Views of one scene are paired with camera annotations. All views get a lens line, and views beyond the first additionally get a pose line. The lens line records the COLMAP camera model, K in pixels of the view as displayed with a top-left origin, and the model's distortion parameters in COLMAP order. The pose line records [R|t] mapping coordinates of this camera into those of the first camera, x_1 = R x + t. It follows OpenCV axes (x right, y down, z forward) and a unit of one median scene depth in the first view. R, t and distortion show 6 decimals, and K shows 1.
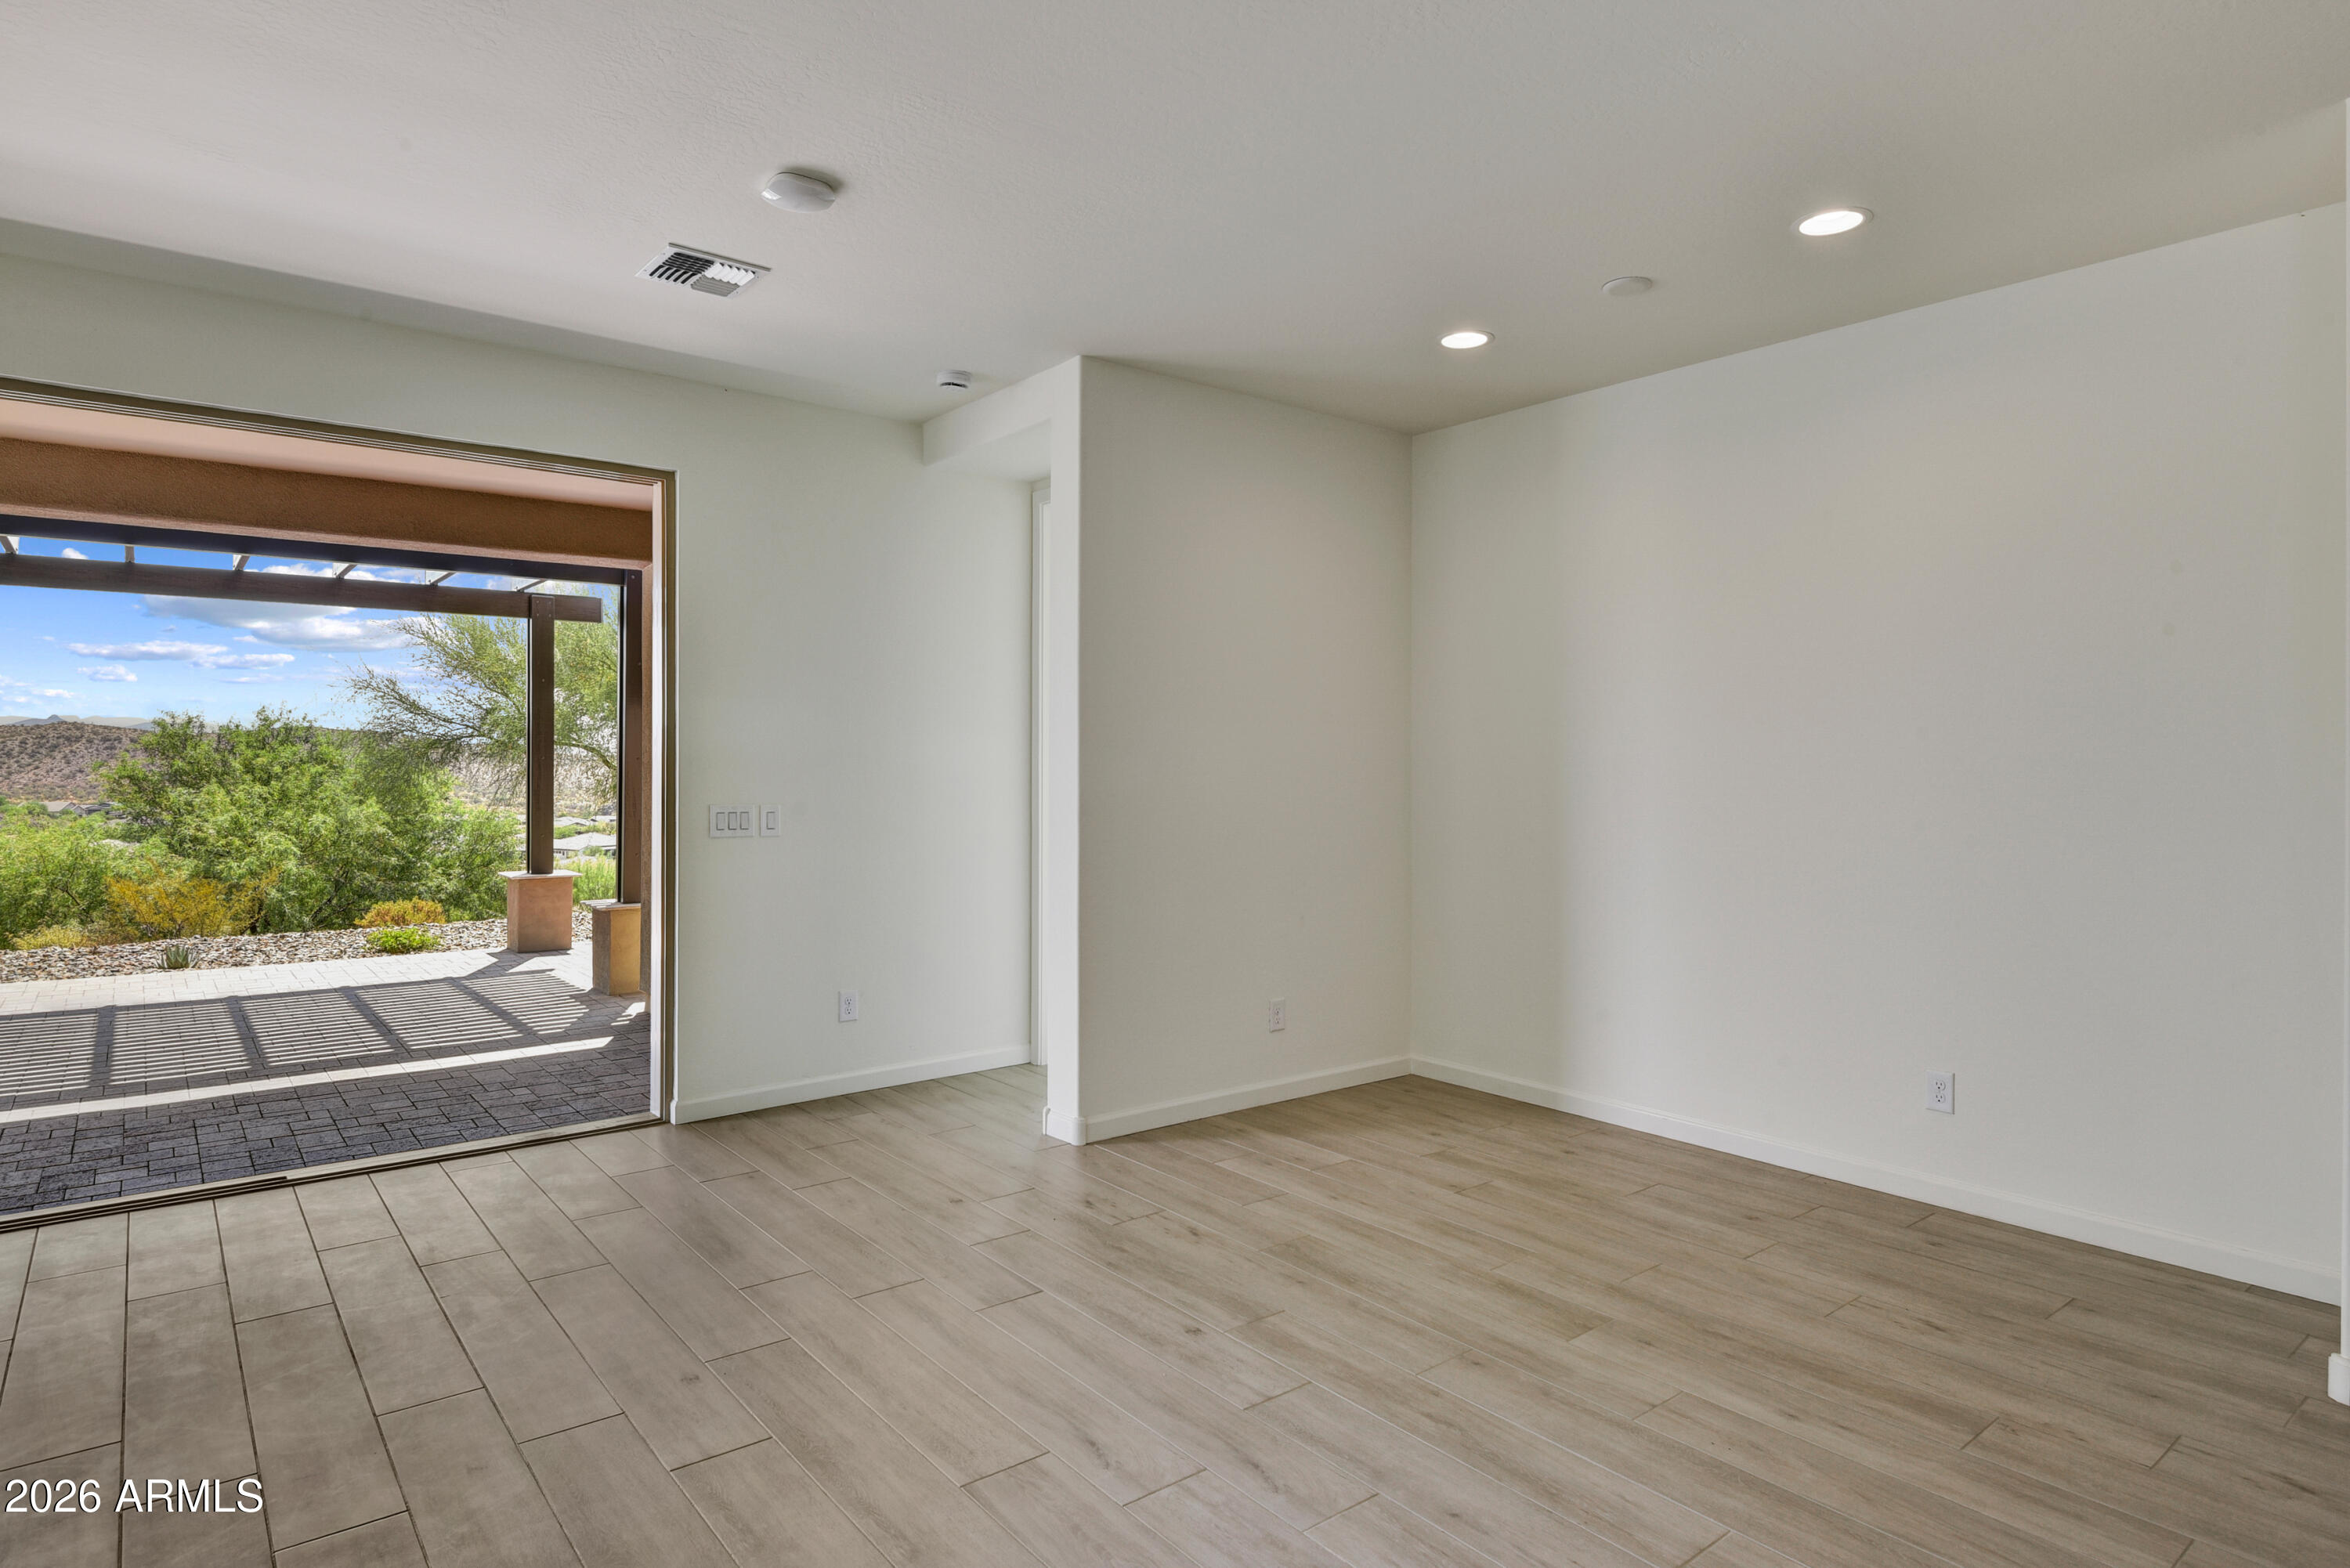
lens RADIAL K [[1296.2, 0, 1161.3], [0, 1296.2, 768.4], [0, 0, 1]] dist [-0.000928, -0.002058]
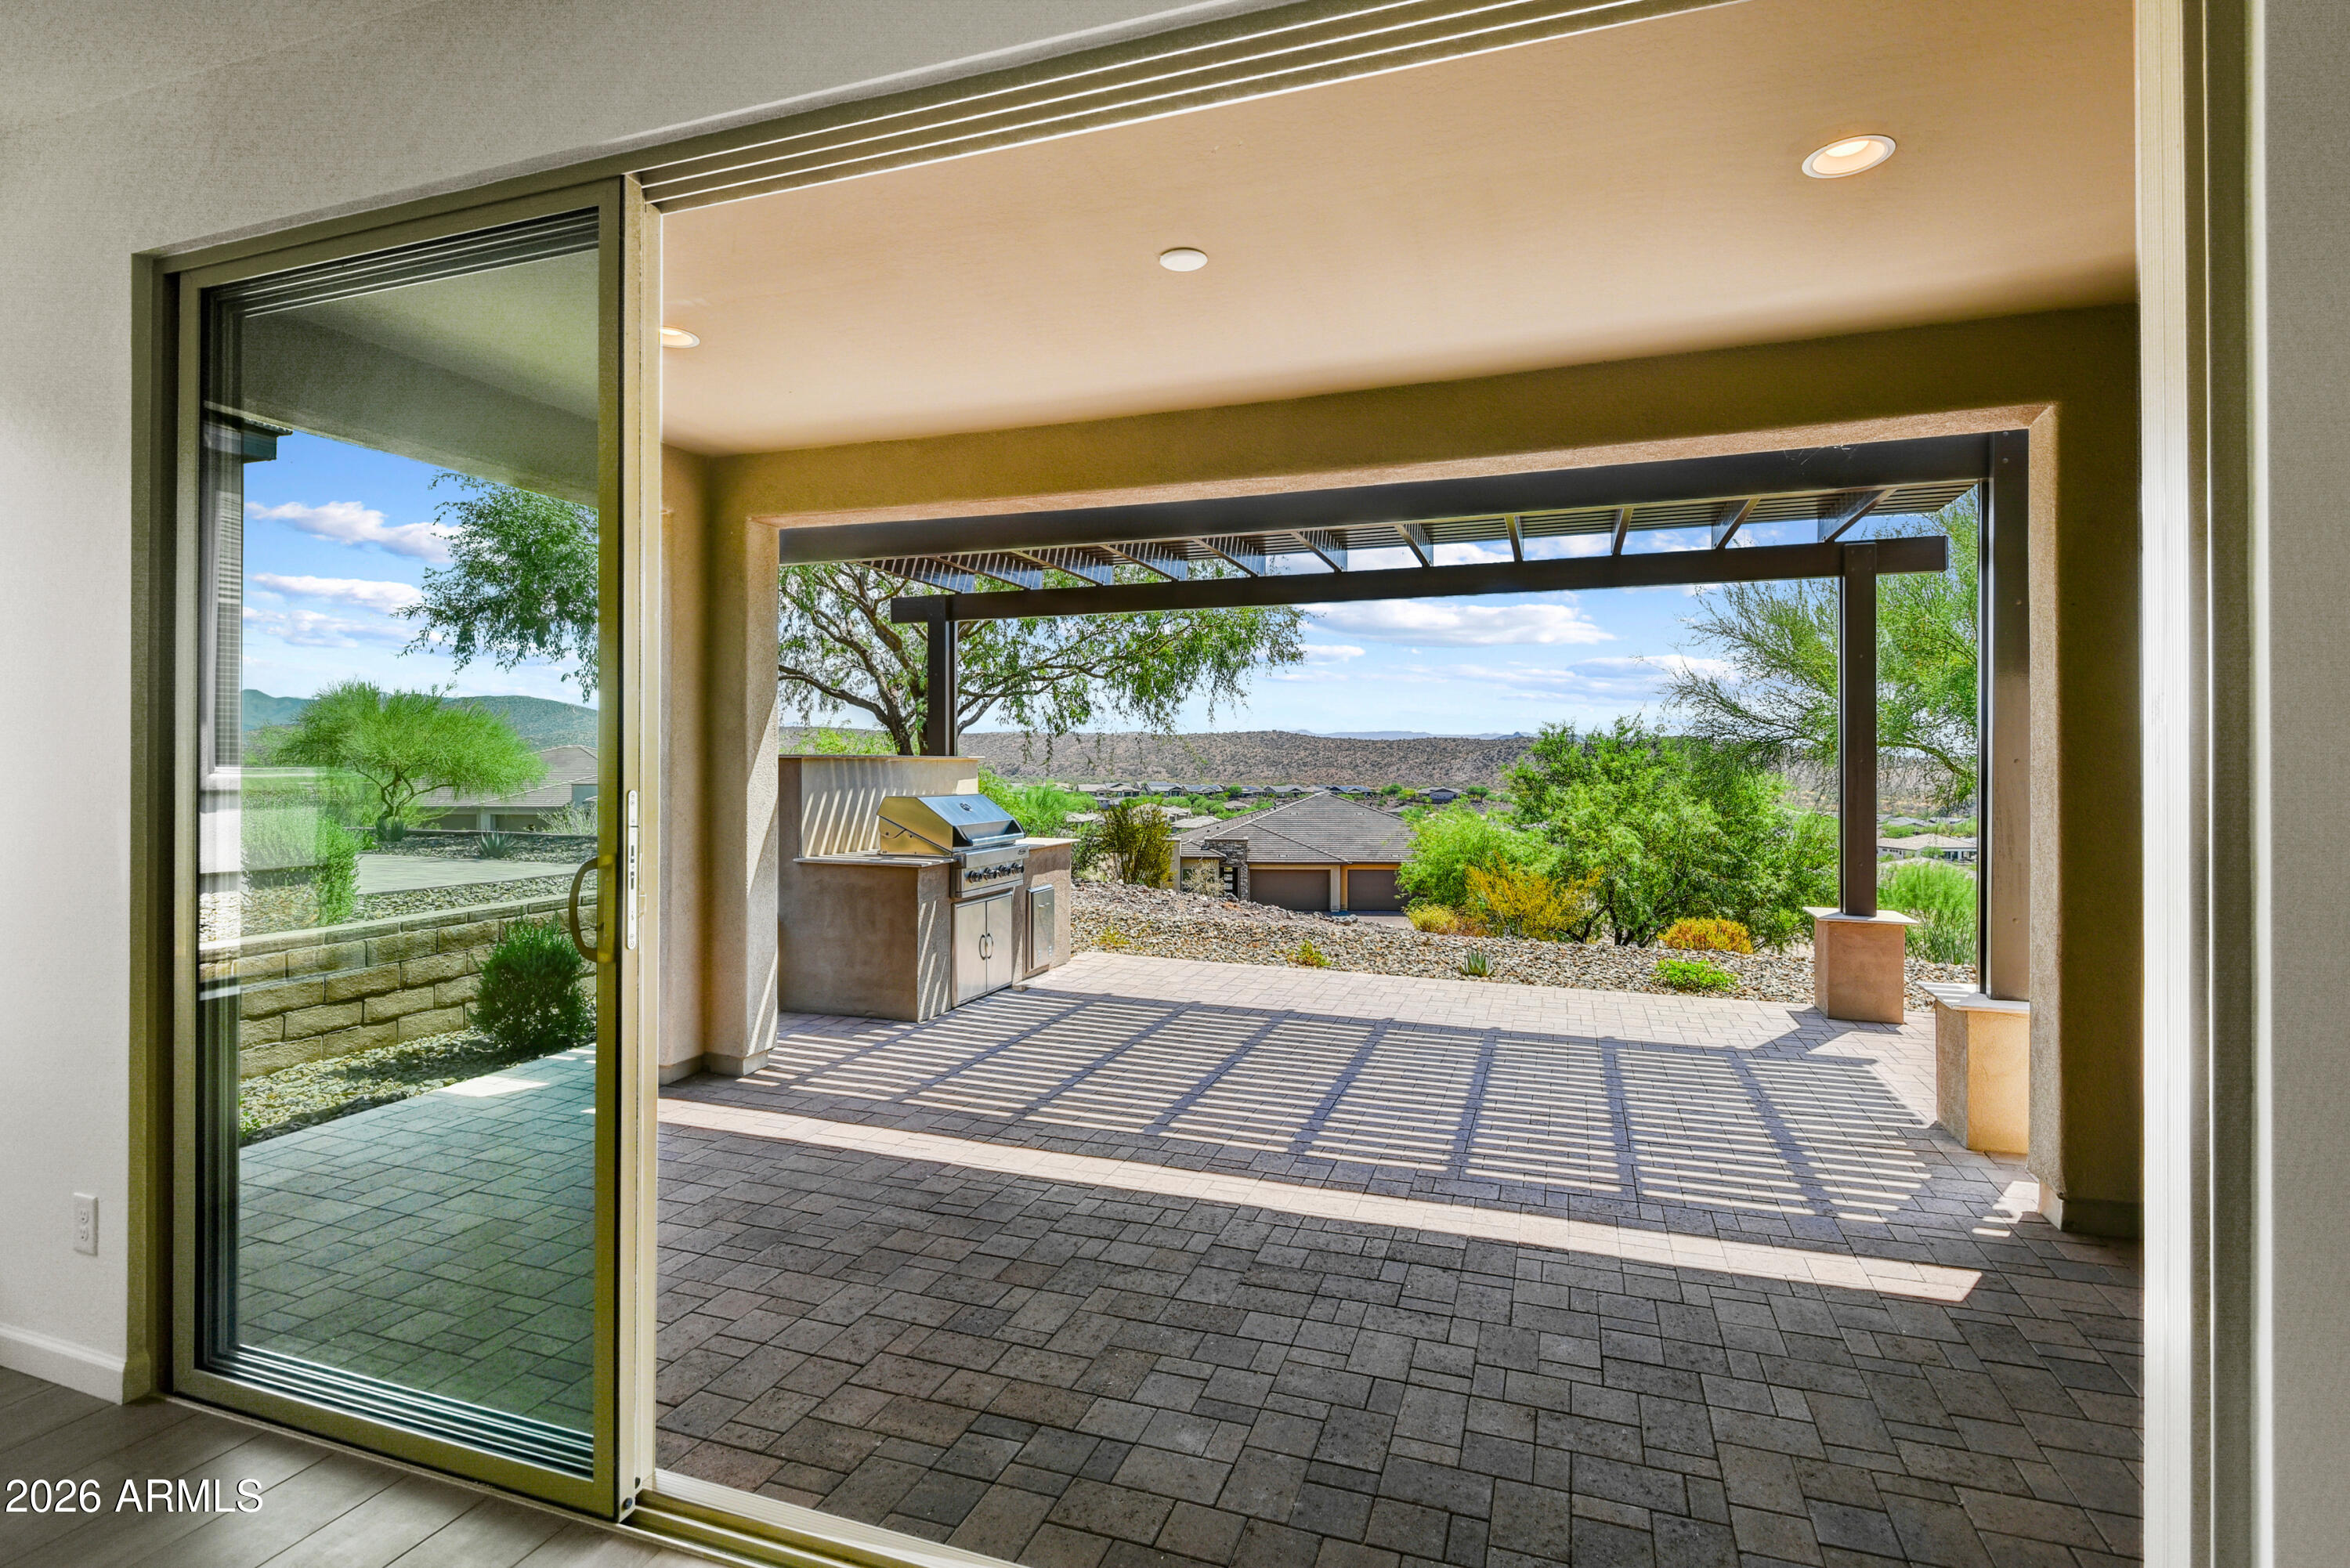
lens RADIAL K [[1148.2, 0, 1173.5], [0, 1148.2, 745.5], [0, 0, 1]] dist [-0.001849, -0.000923]
pose [[0.542193, -0.013146, -0.840151, -0.138787], [-0.005010, 0.999809, -0.018878, -0.002486], [0.840239, 0.014445, 0.542023, 0.314278]]
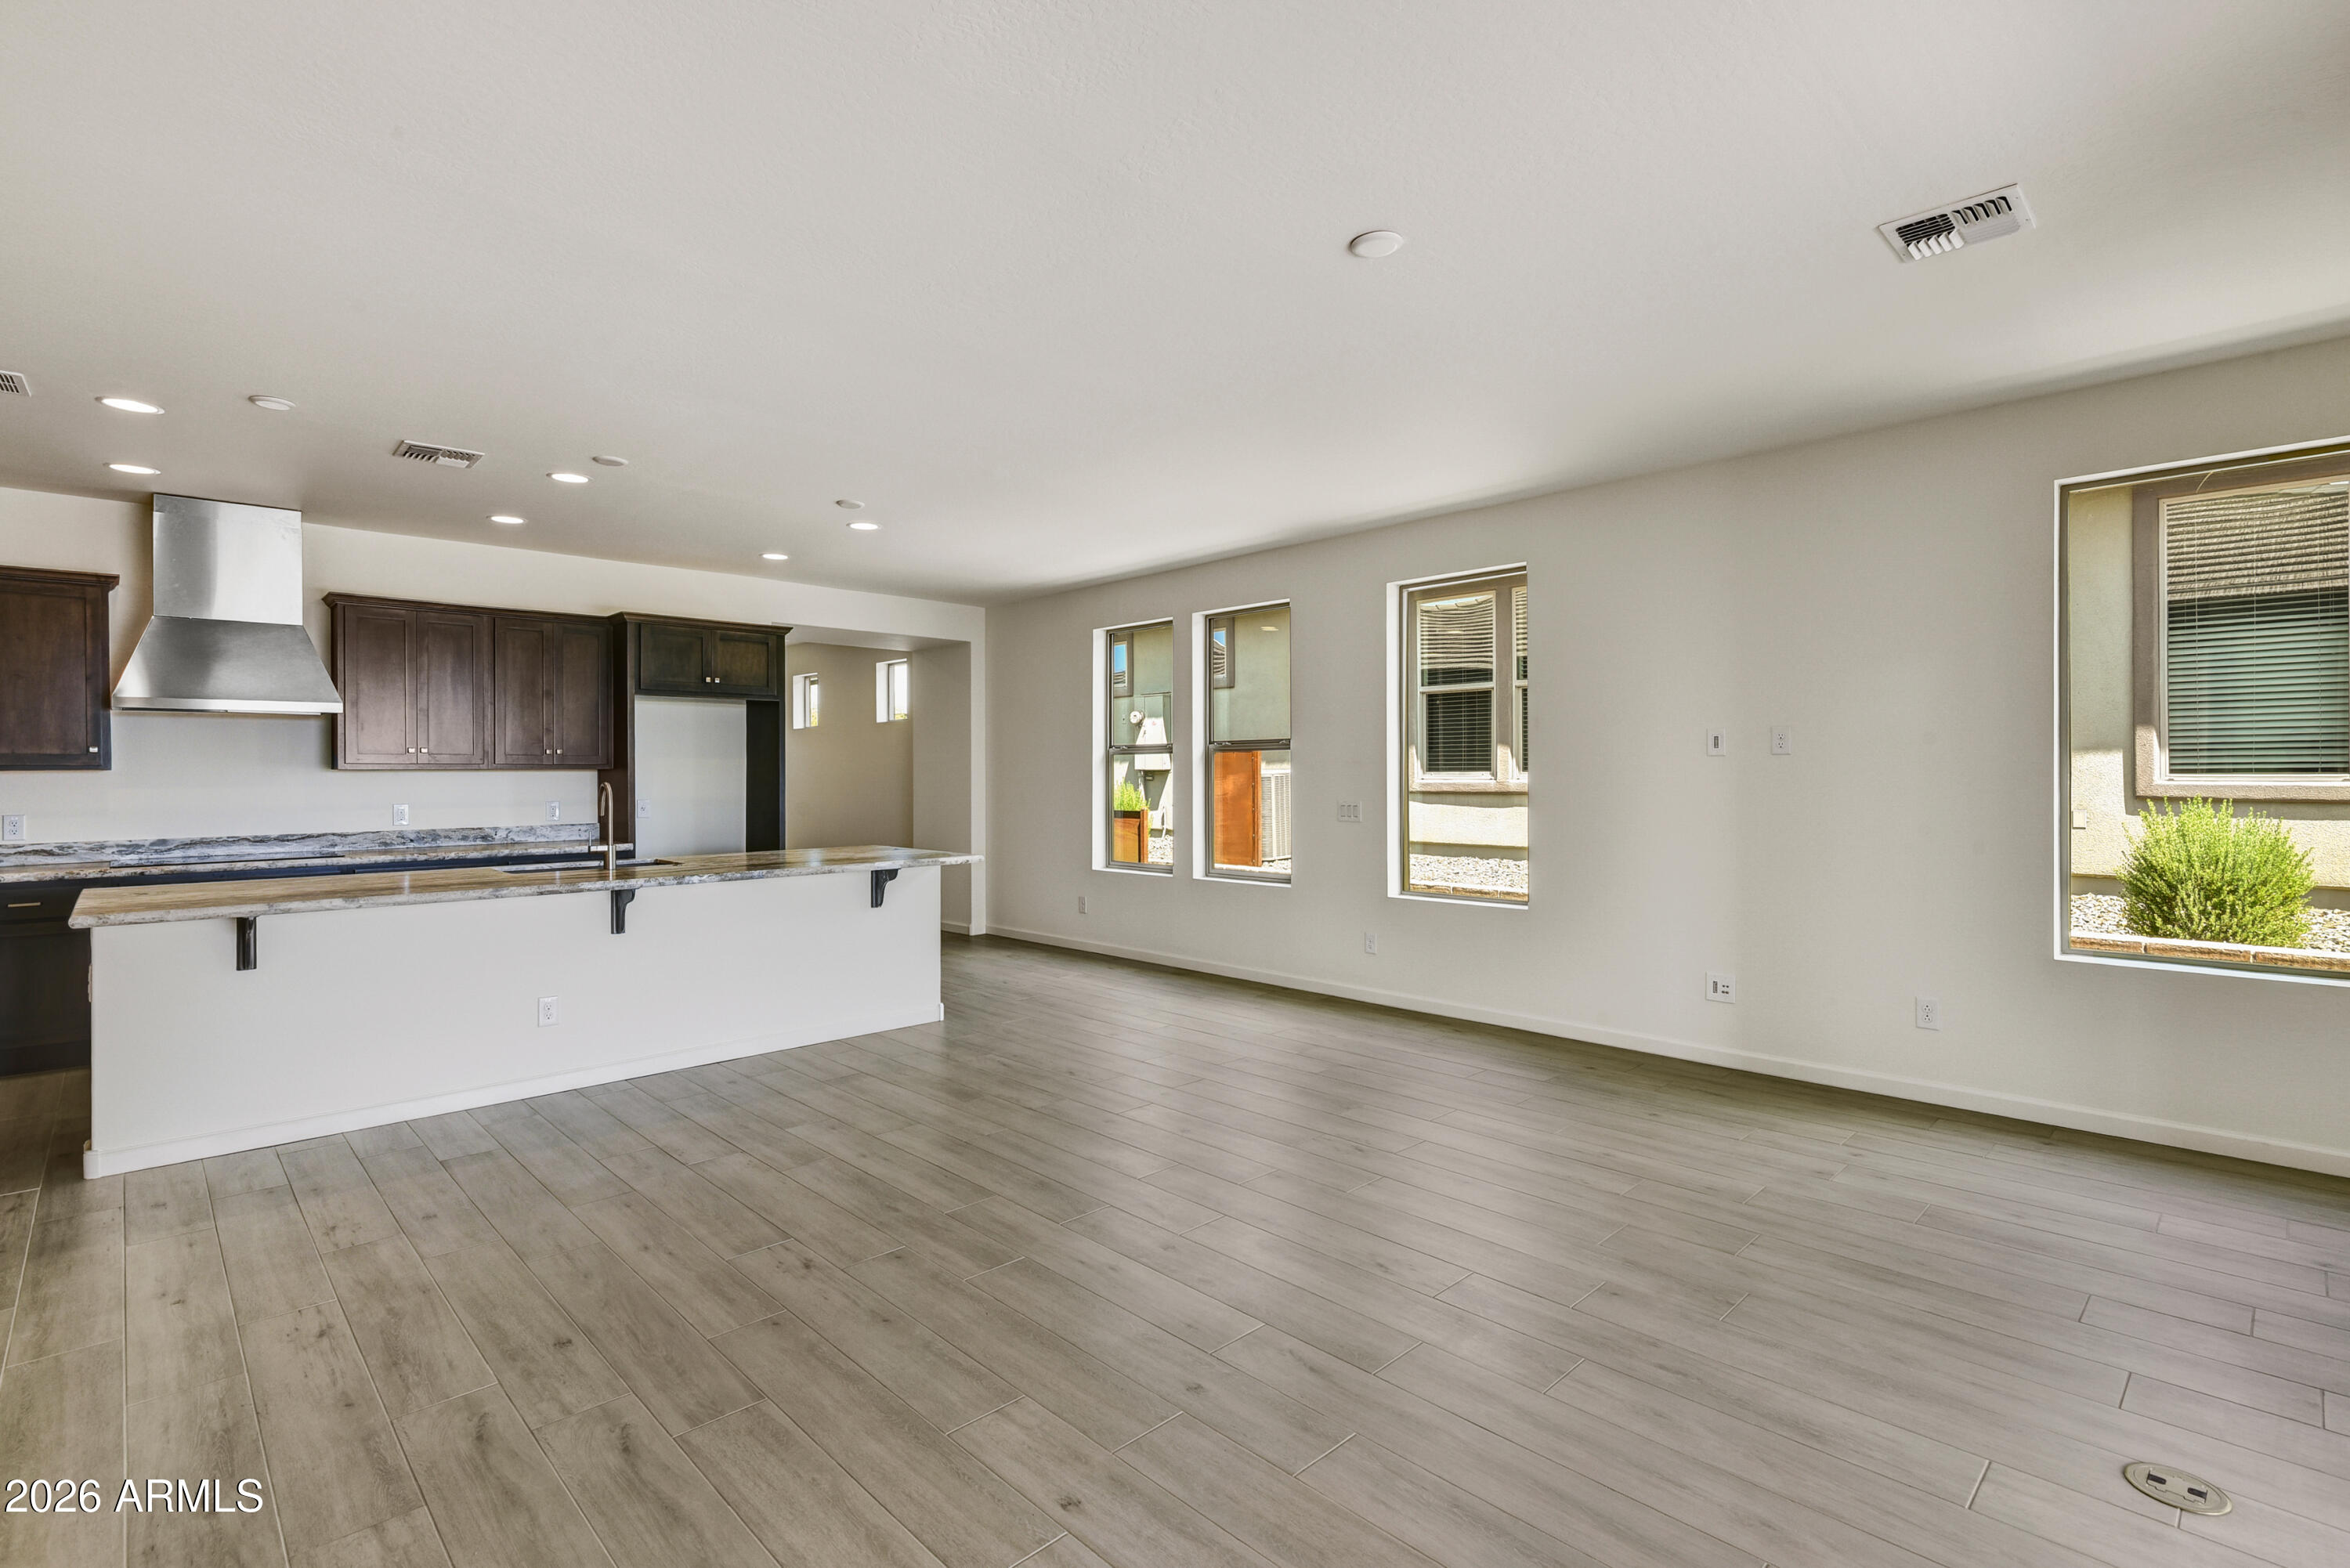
lens RADIAL K [[1108.0, 0, 1168.9], [0, 1108.0, 774.2], [0, 0, 1]] dist [-0.001910, -0.001388]
pose [[-0.995523, -0.000370, -0.094522, -0.100709], [-0.000889, 0.999985, 0.005454, -0.003451], [0.094519, 0.005514, -0.995508, 0.484709]]
